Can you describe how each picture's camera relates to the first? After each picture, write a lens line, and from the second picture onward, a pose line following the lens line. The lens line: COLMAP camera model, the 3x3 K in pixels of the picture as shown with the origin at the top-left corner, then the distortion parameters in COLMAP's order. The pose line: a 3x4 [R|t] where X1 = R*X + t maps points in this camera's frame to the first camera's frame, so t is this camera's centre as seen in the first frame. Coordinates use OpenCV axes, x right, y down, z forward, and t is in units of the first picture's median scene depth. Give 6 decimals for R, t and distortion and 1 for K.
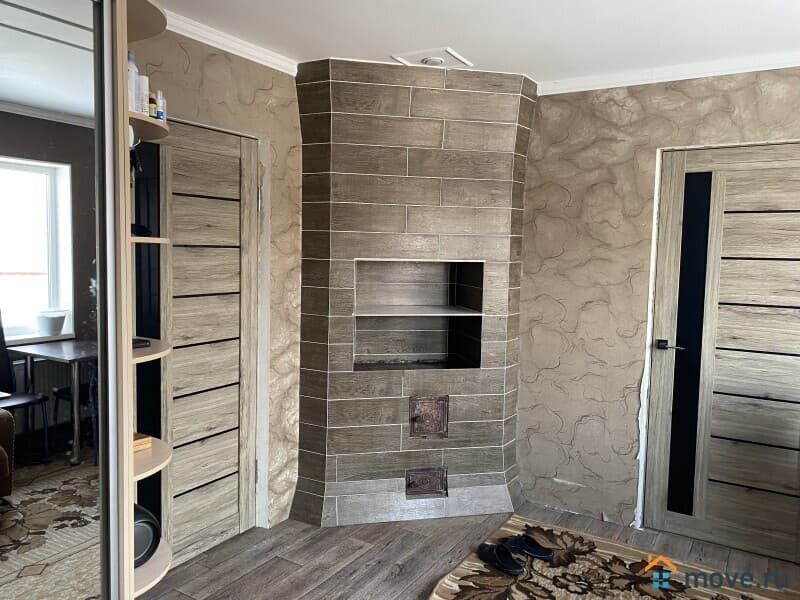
lens RADIAL K [[615.4, 0, 401.1], [0, 615.4, 299.6], [0, 0, 1]] dist [0.009557, 0.004792]
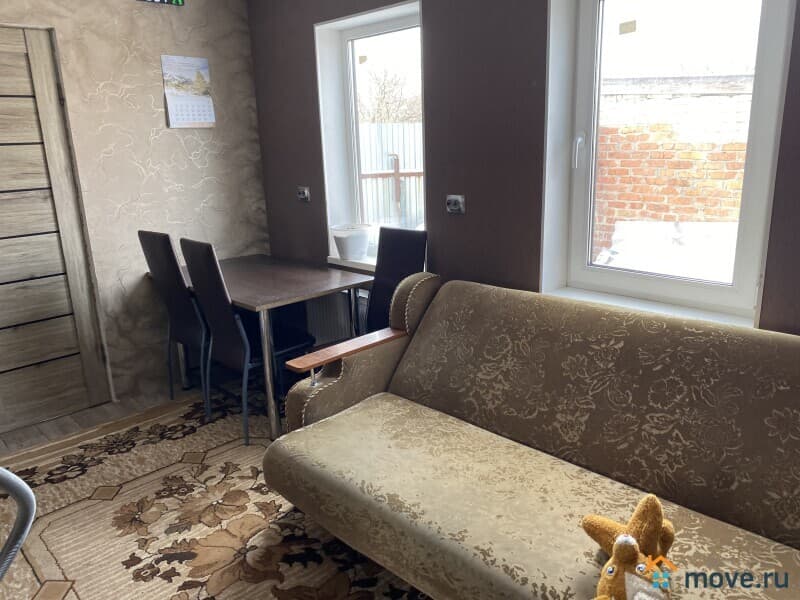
lens RADIAL K [[615.4, 0, 400.9], [0, 615.4, 299.2], [0, 0, 1]] dist [0.009557, 0.004792]
pose [[0.242912, -0.283124, 0.927812, -0.264880], [0.118190, 0.957972, 0.261384, -0.010150], [-0.962821, 0.046165, 0.266165, 0.105722]]
